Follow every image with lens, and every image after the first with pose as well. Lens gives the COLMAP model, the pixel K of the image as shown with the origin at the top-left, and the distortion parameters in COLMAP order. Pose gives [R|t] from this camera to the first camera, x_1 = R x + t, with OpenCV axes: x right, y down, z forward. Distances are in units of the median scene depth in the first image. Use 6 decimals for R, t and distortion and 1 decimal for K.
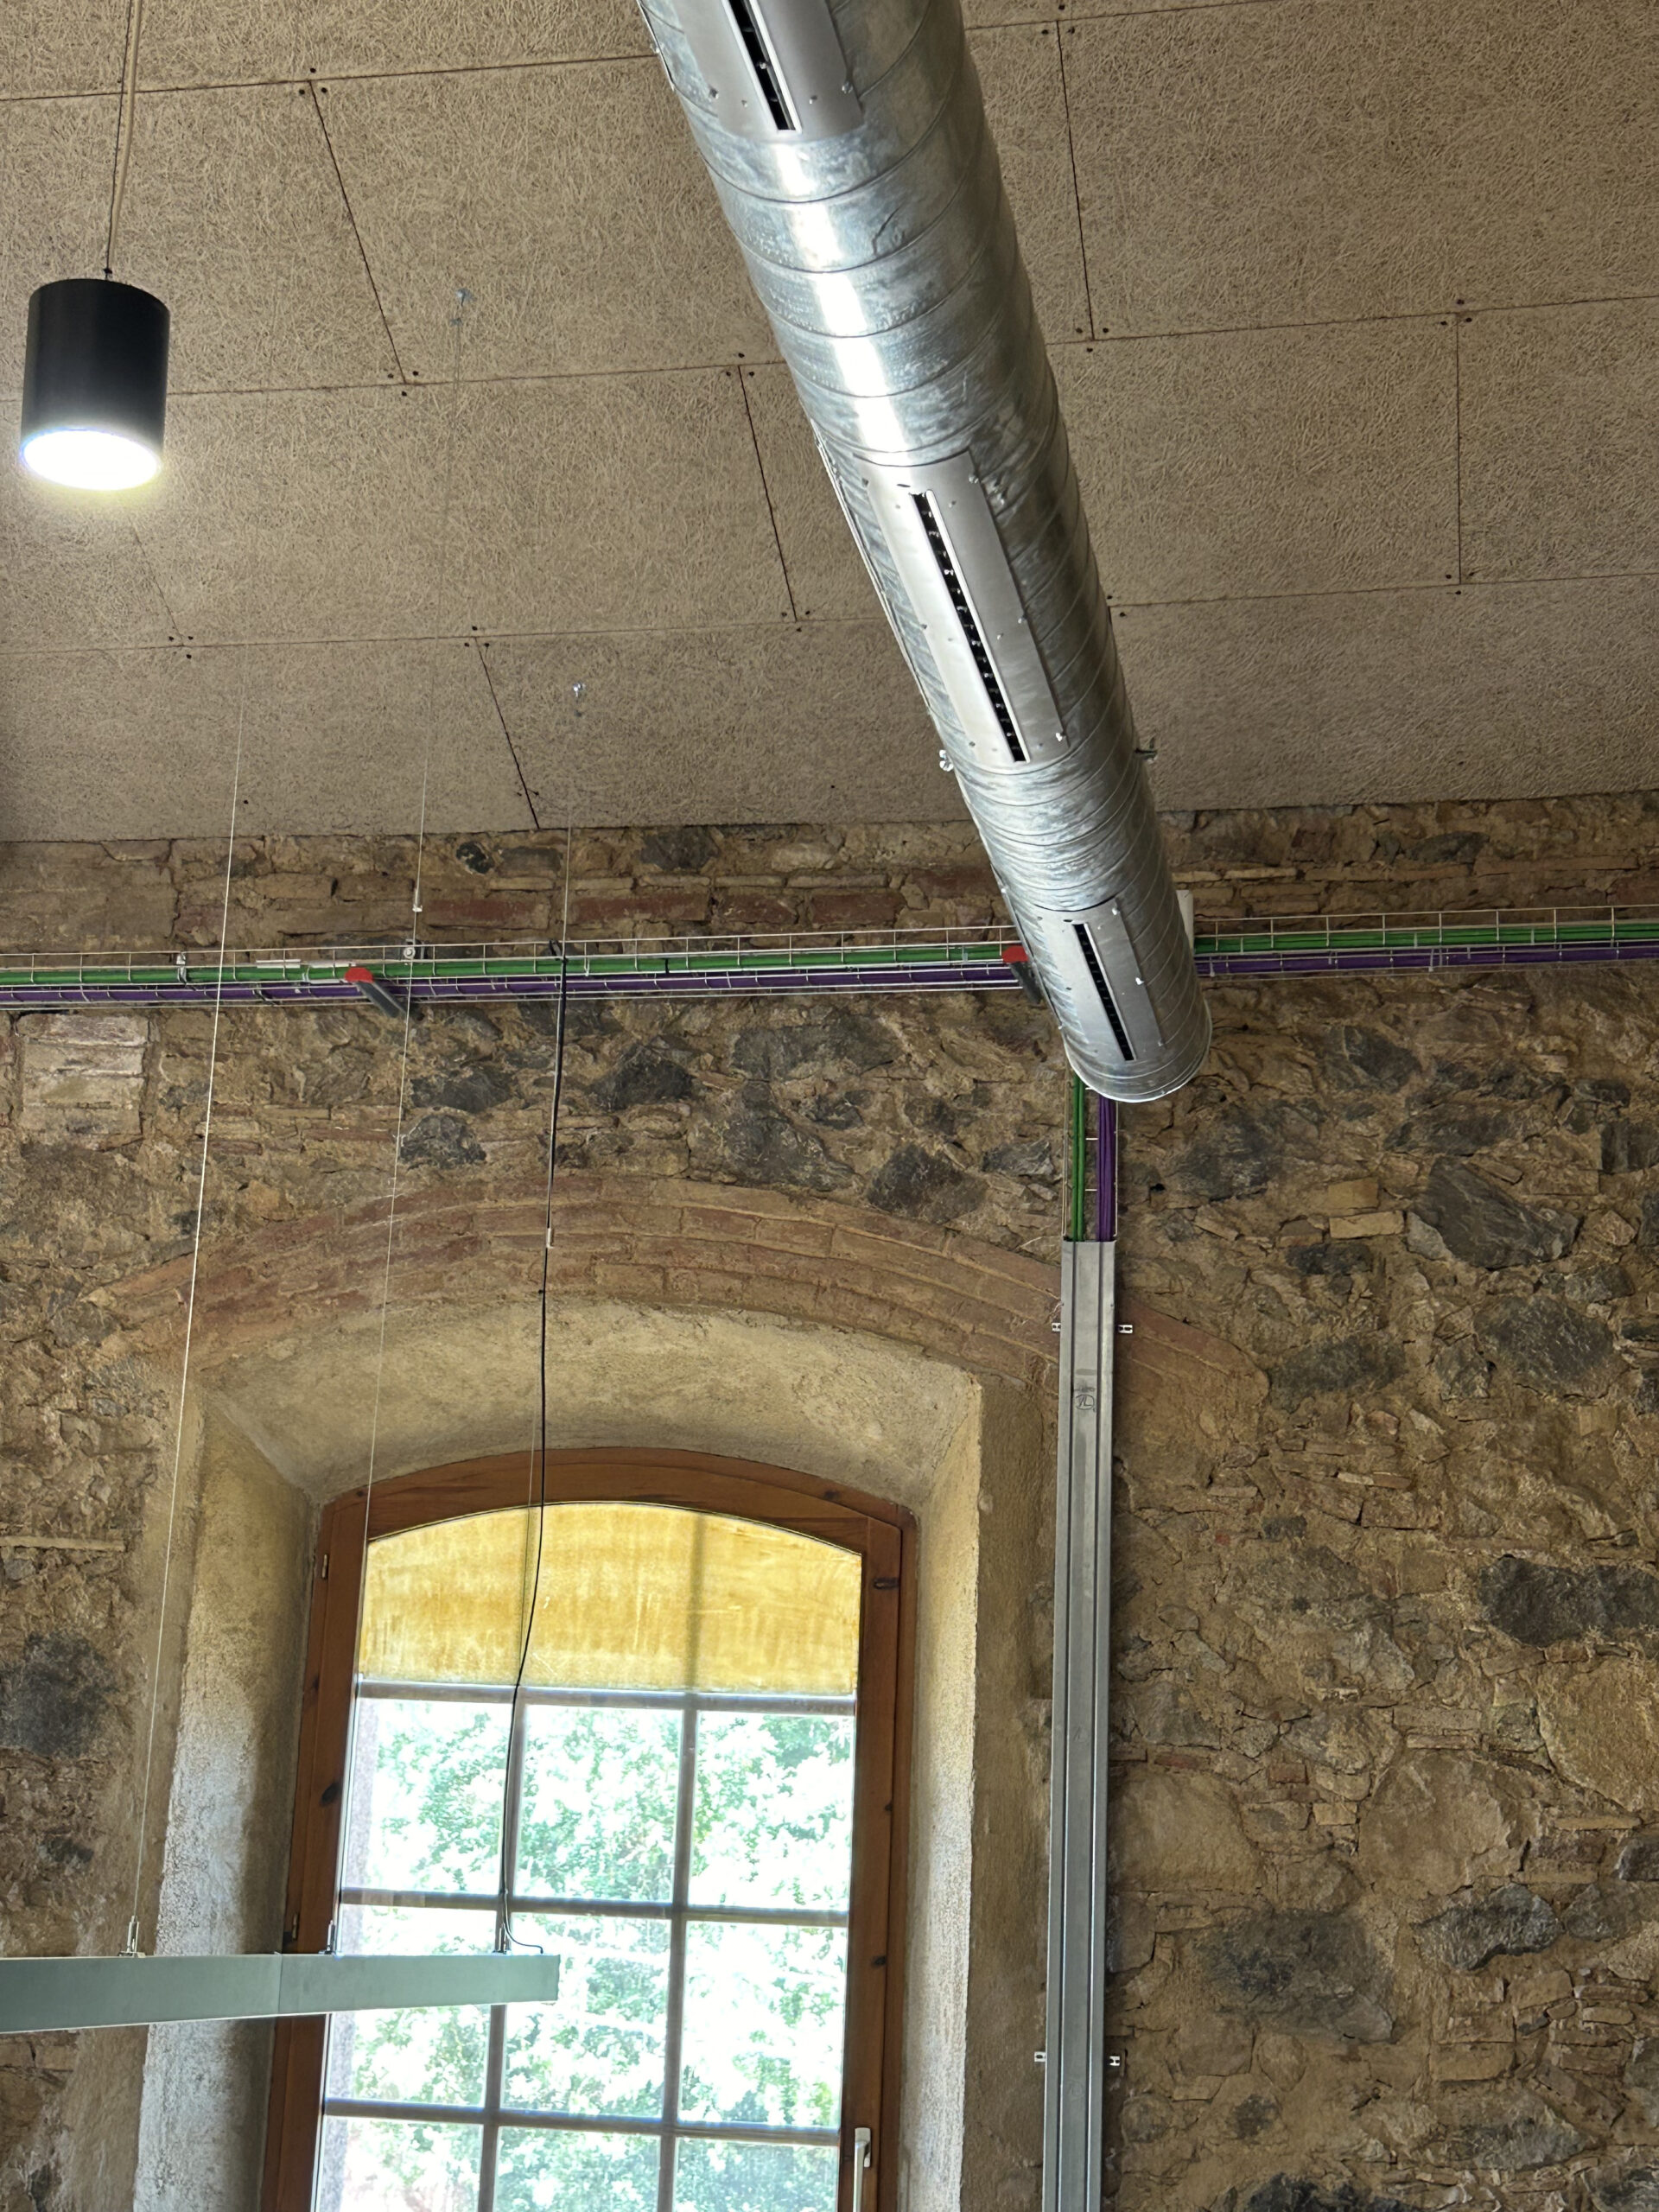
lens RADIAL K [[3270.0, 0, 826.5], [0, 3270.0, 1100.3], [0, 0, 1]] dist [0.111585, 0.000000]
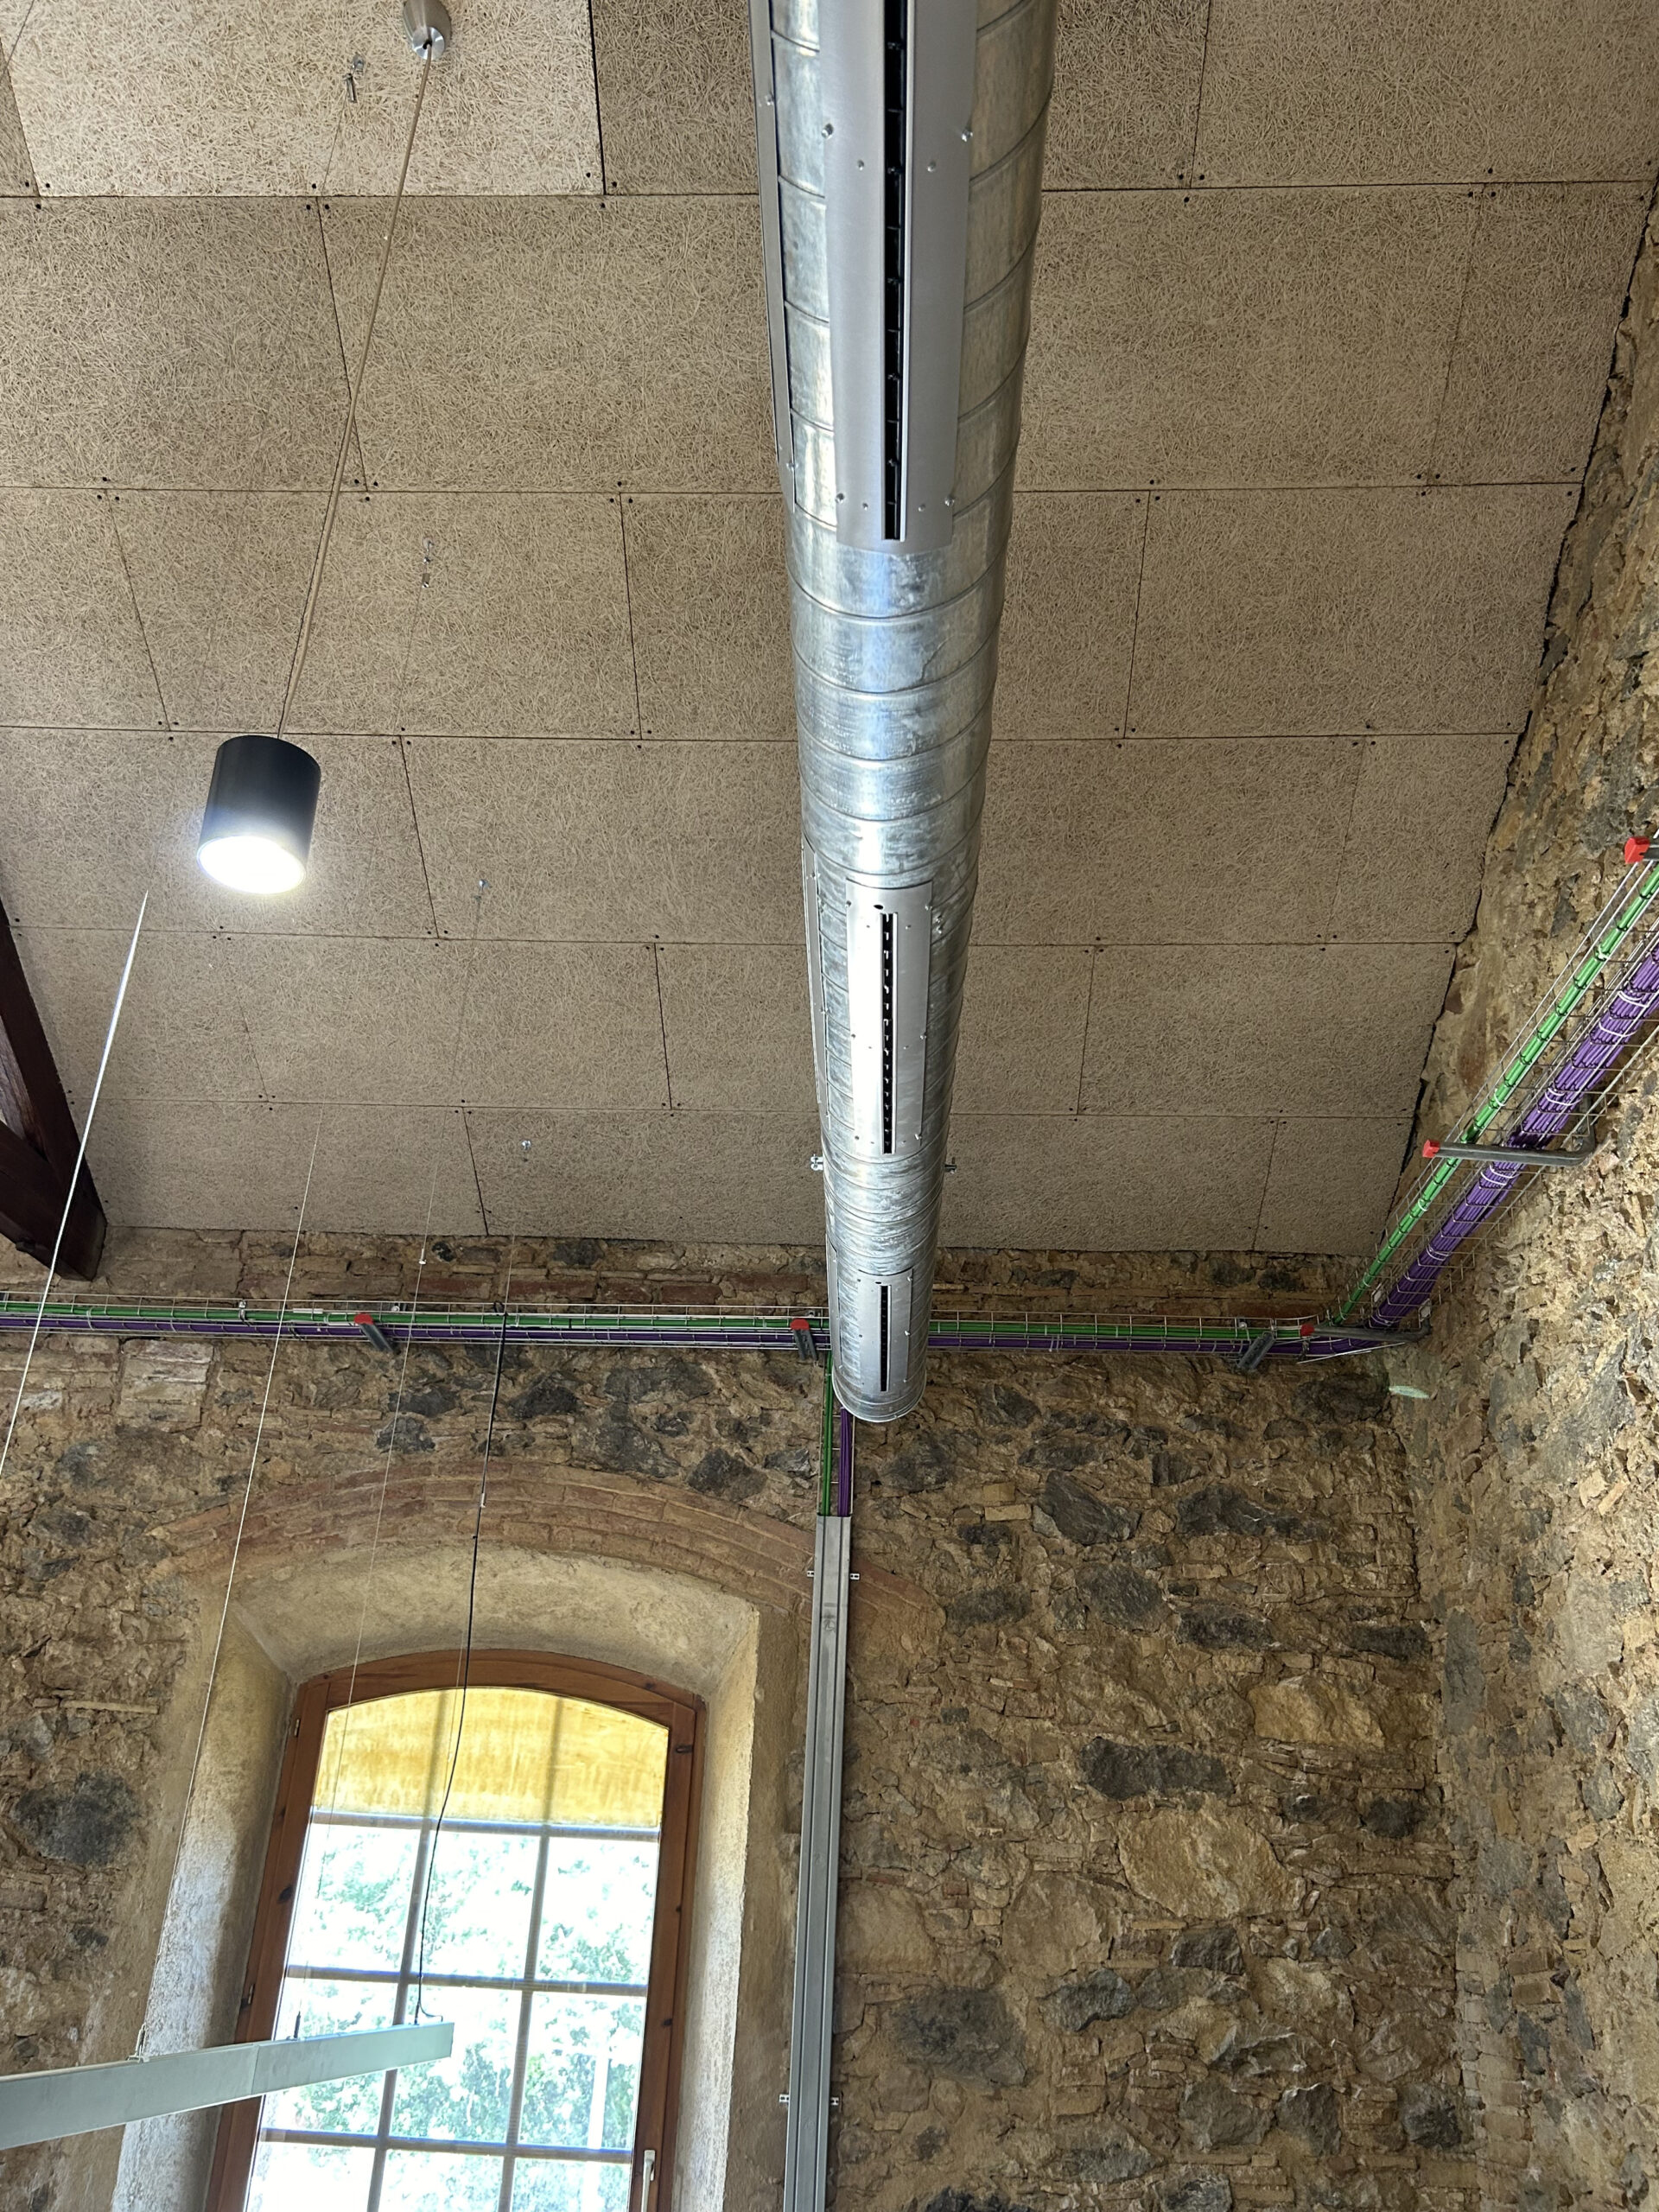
lens RADIAL K [[1752.6, 0, 837.1], [0, 1752.6, 1112.6], [0, 0, 1]] dist [0.035708, -0.020626]
pose [[0.988043, 0.070952, 0.136885, -0.044236], [-0.042632, 0.978931, -0.199692, 0.021508], [-0.148170, 0.191469, 0.970250, 0.158914]]
